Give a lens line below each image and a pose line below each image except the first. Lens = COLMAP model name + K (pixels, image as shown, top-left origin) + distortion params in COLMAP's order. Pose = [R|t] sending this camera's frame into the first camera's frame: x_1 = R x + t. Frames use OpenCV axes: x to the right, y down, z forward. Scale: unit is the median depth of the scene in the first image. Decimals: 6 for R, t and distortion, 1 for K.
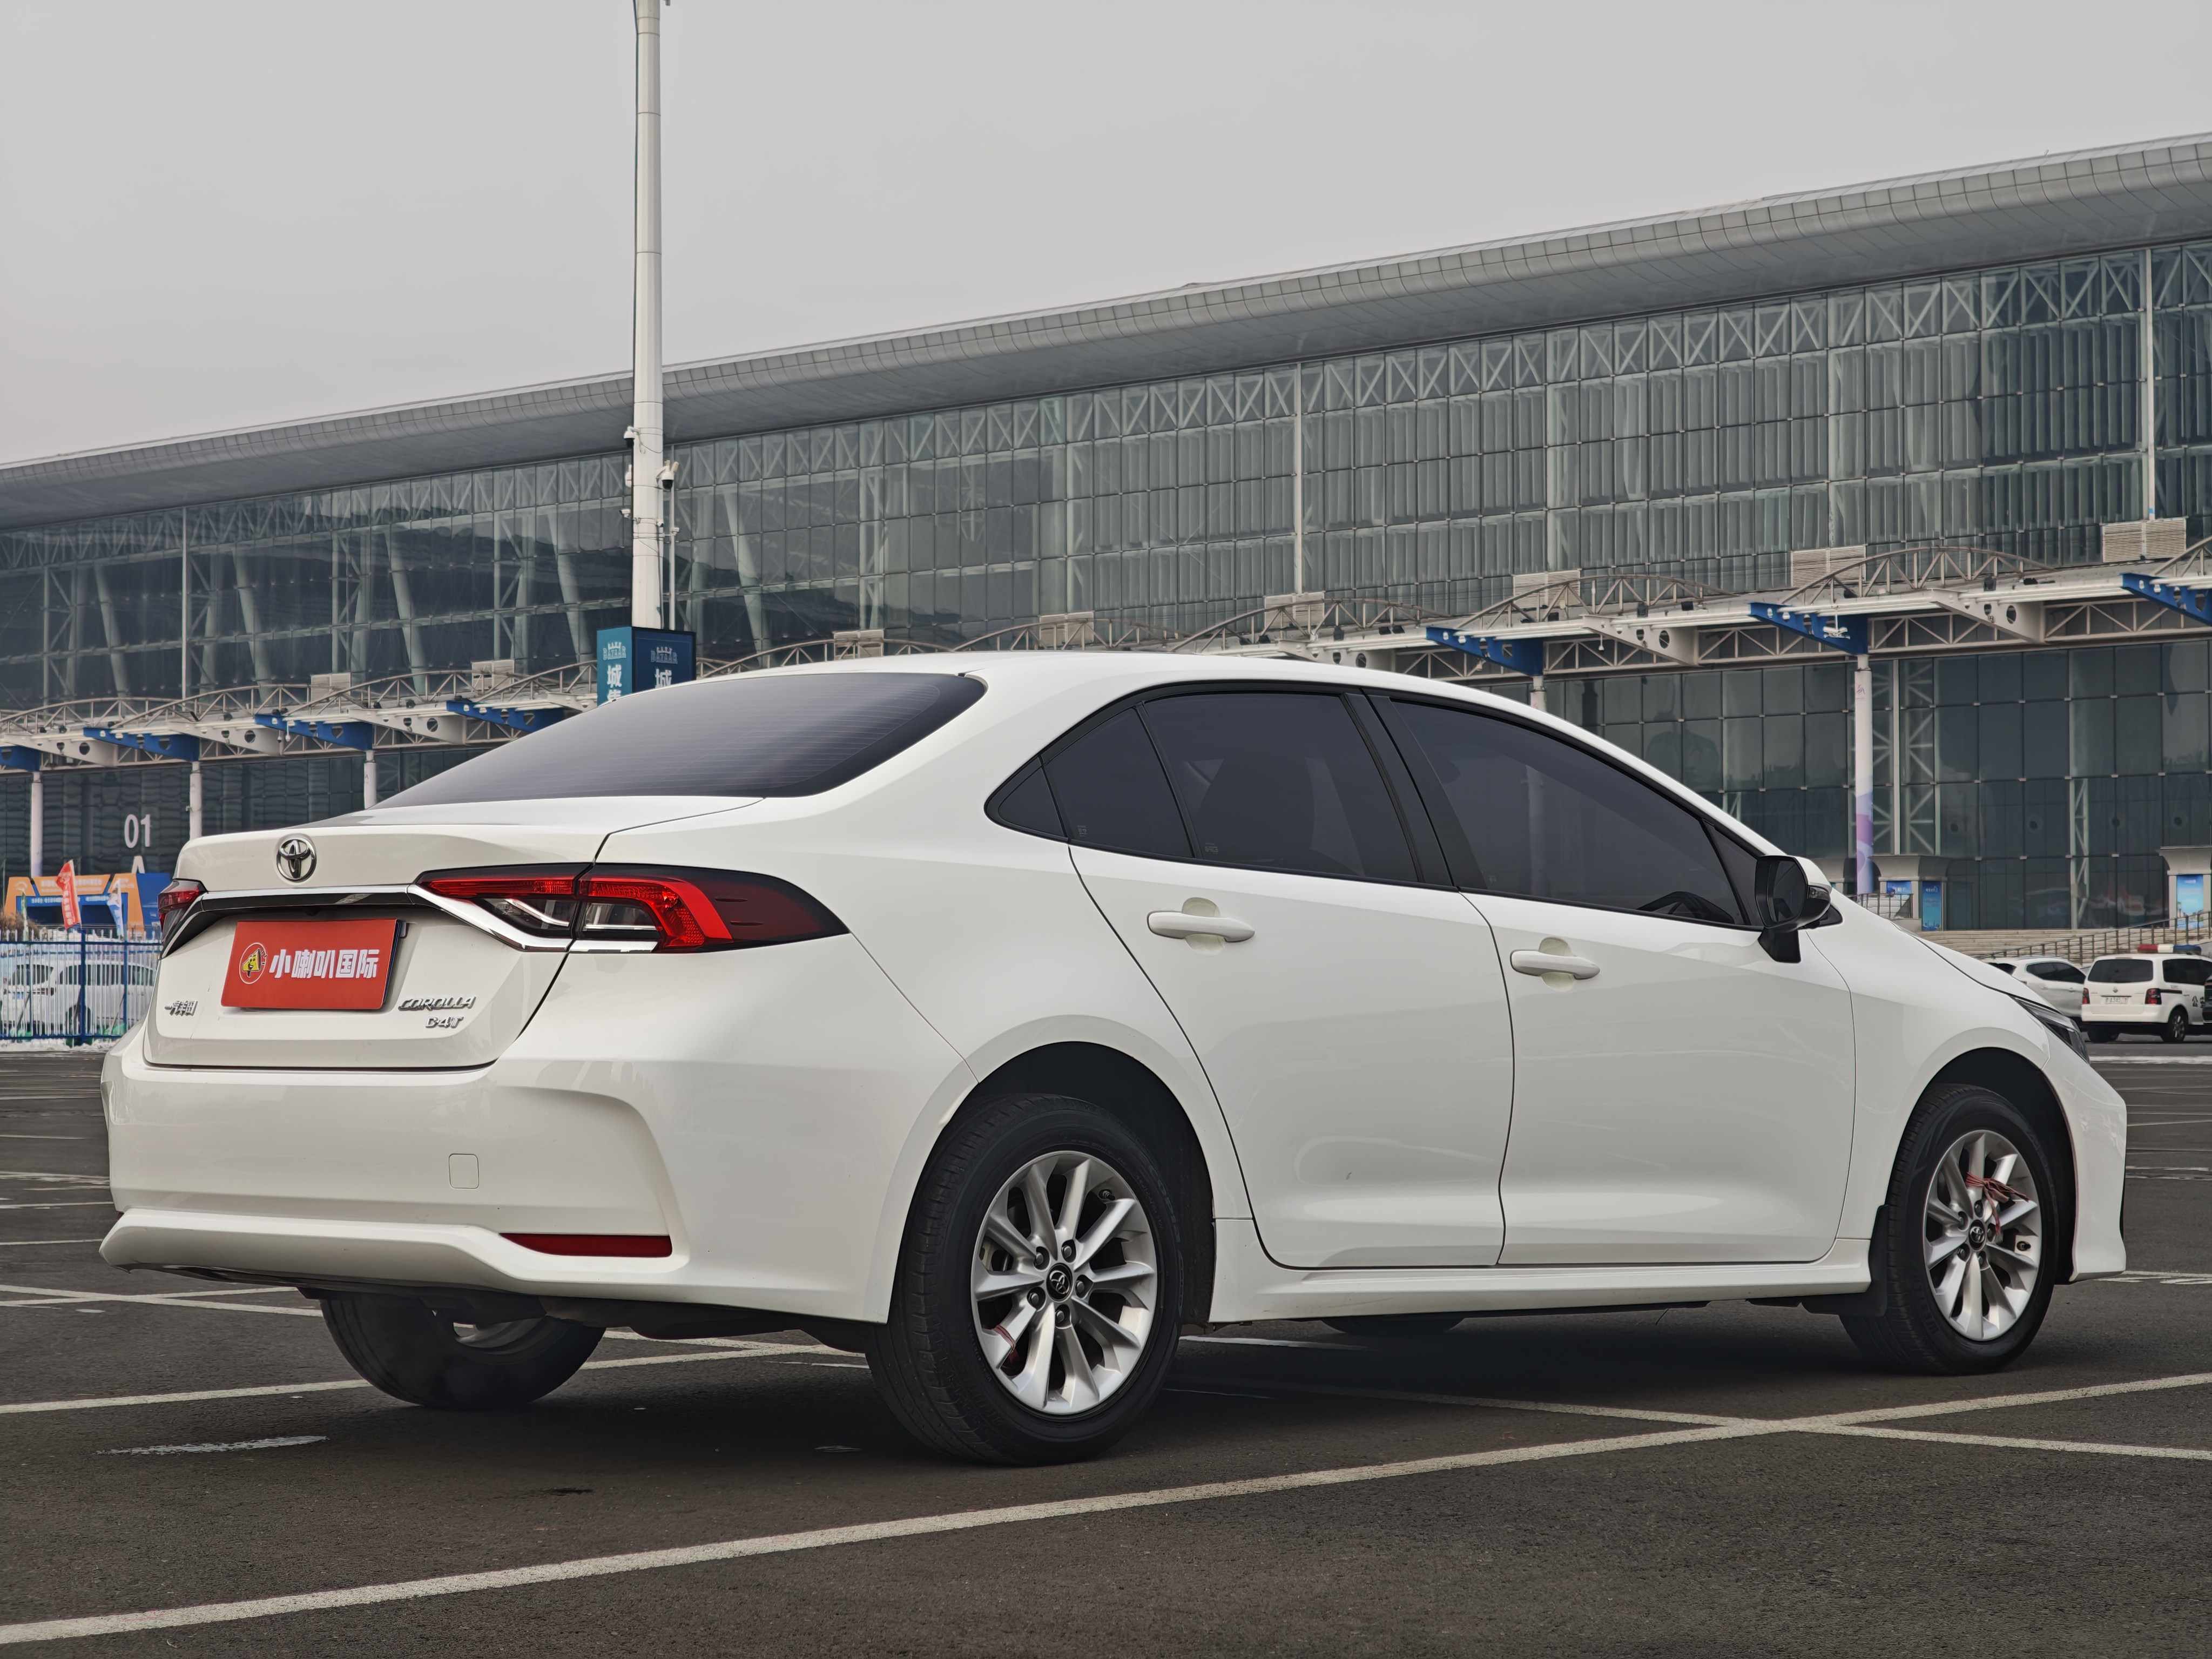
lens RADIAL K [[4699.7, 0, 1110.1], [0, 4699.7, 828.6], [0, 0, 1]] dist [-0.088520, 0.000000]
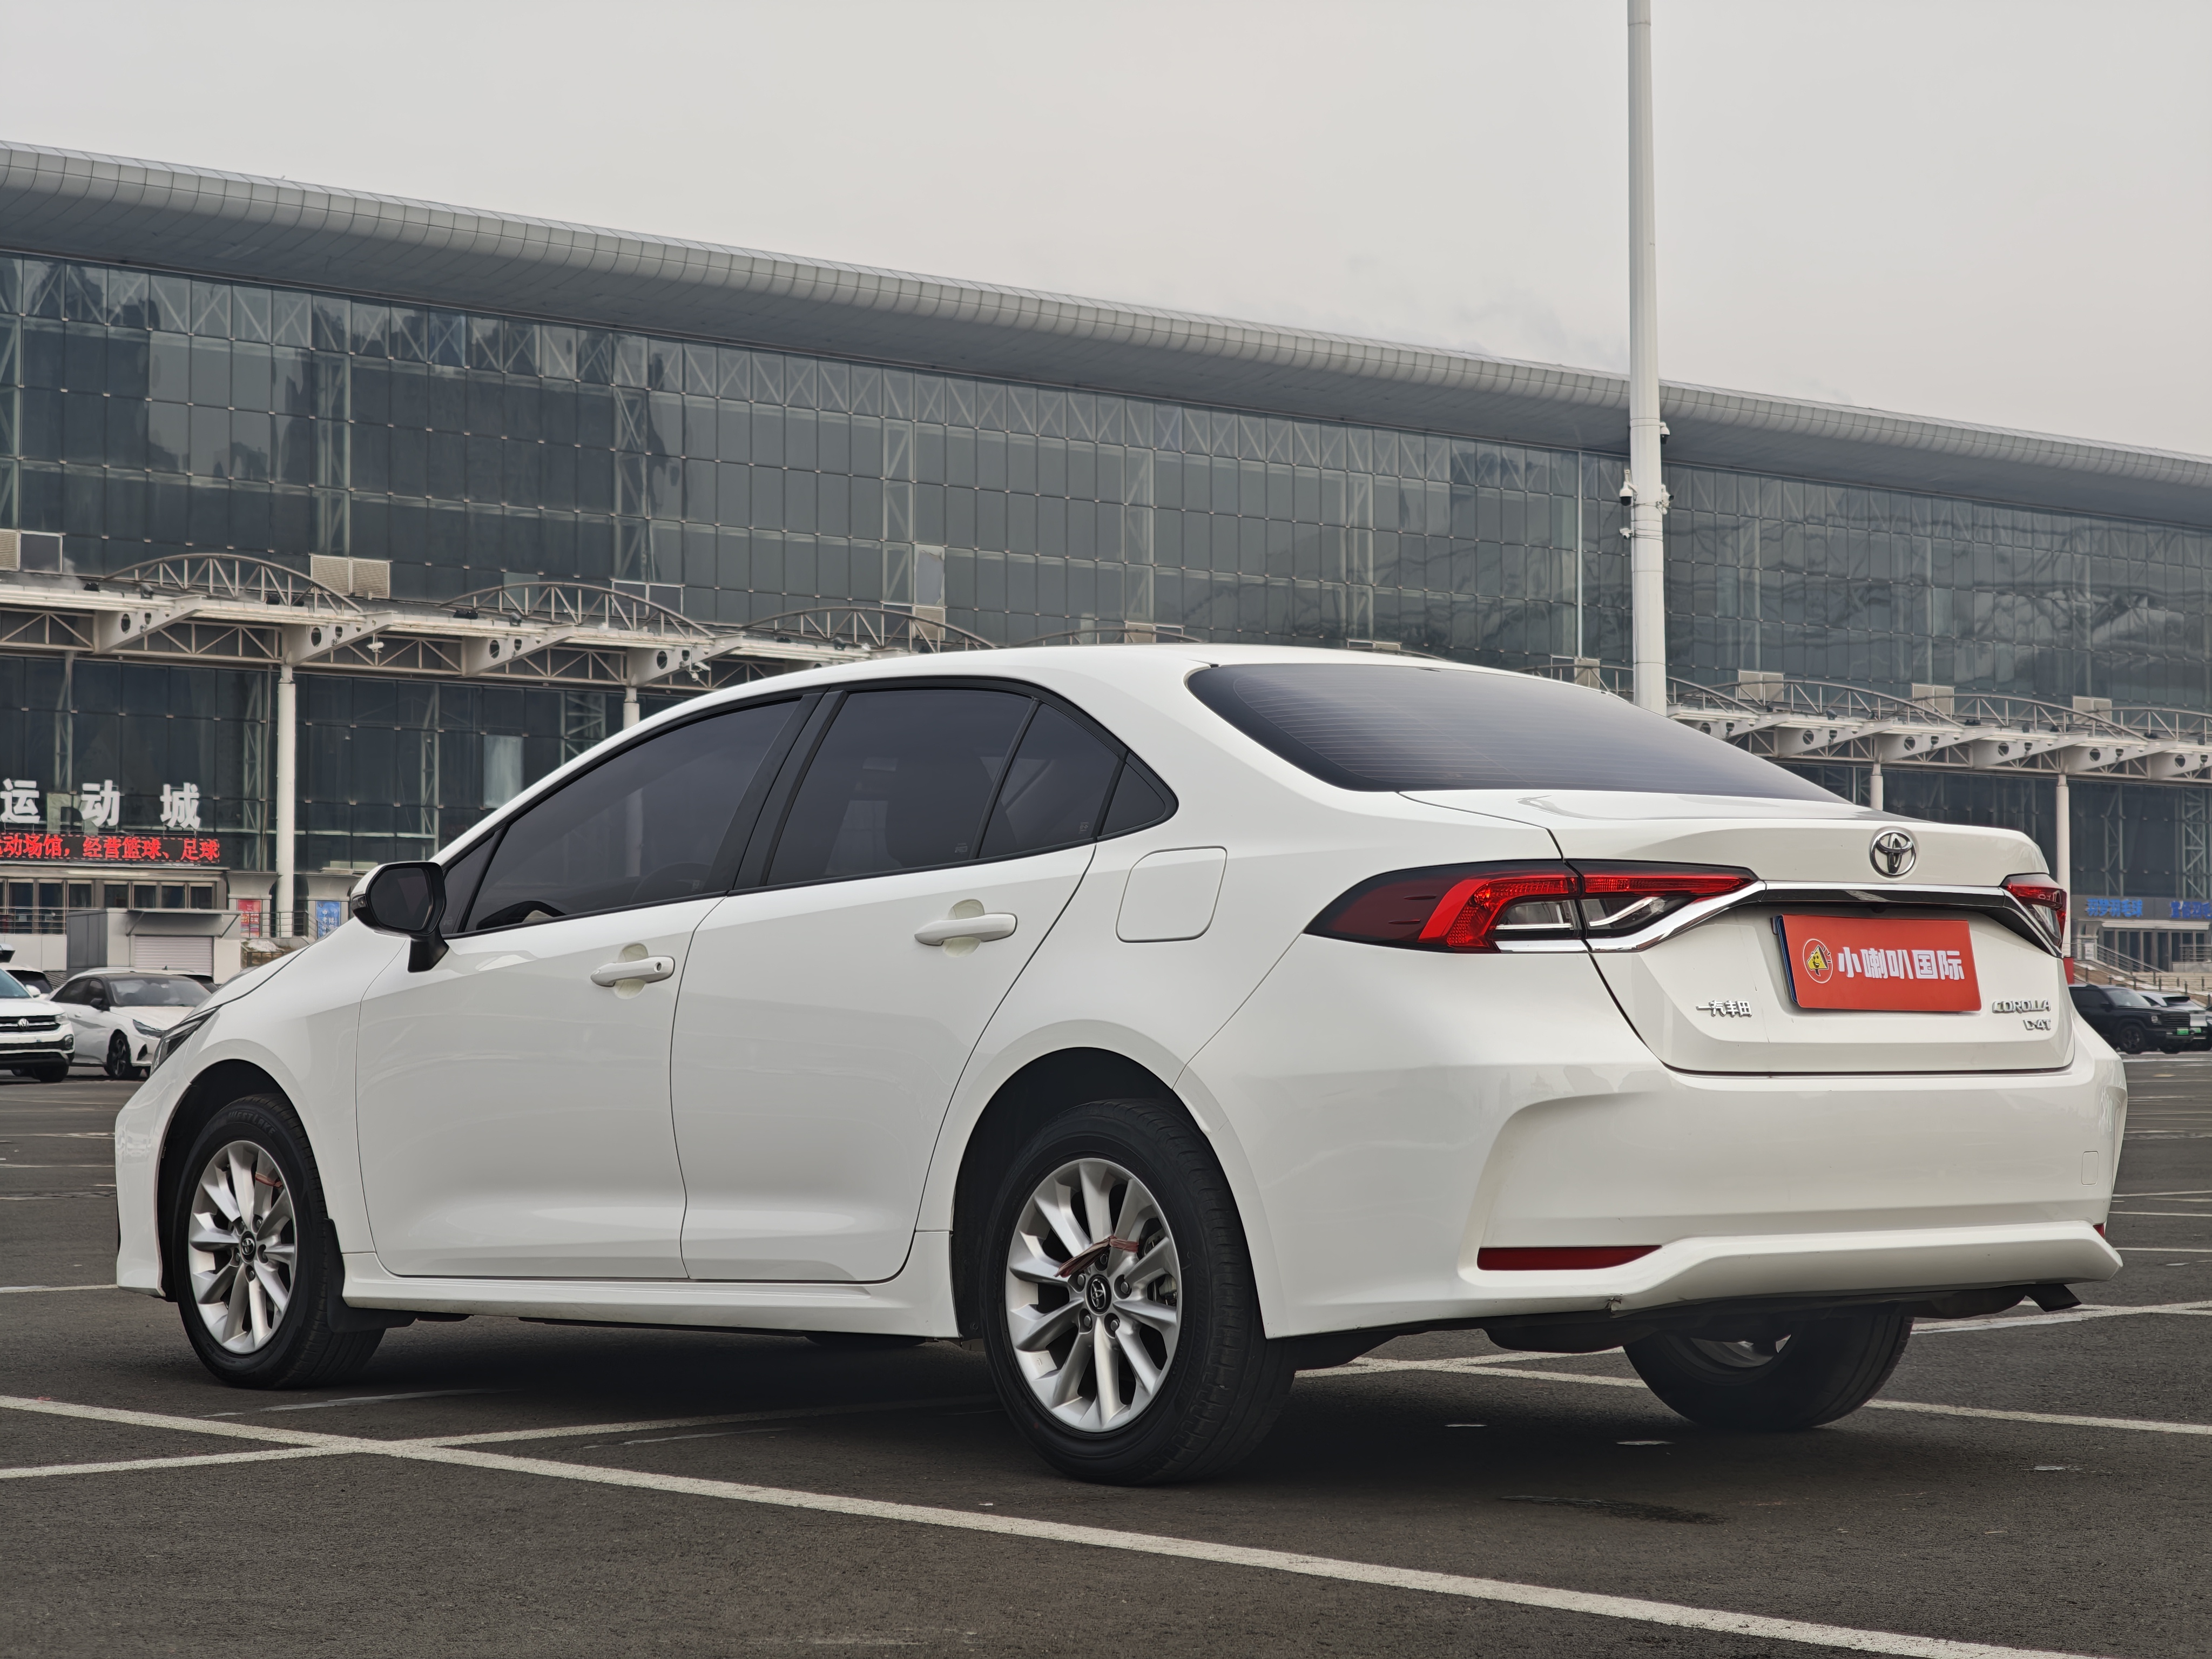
lens RADIAL K [[4551.5, 0, 1101.1], [0, 4551.5, 831.6], [0, 0, 1]] dist [0.136106, 0.000000]
pose [[0.041909, 0.043692, 0.998166, -0.880030], [-0.034951, 0.998496, -0.042239, 0.036671], [-0.998510, -0.033117, 0.043373, 0.869149]]
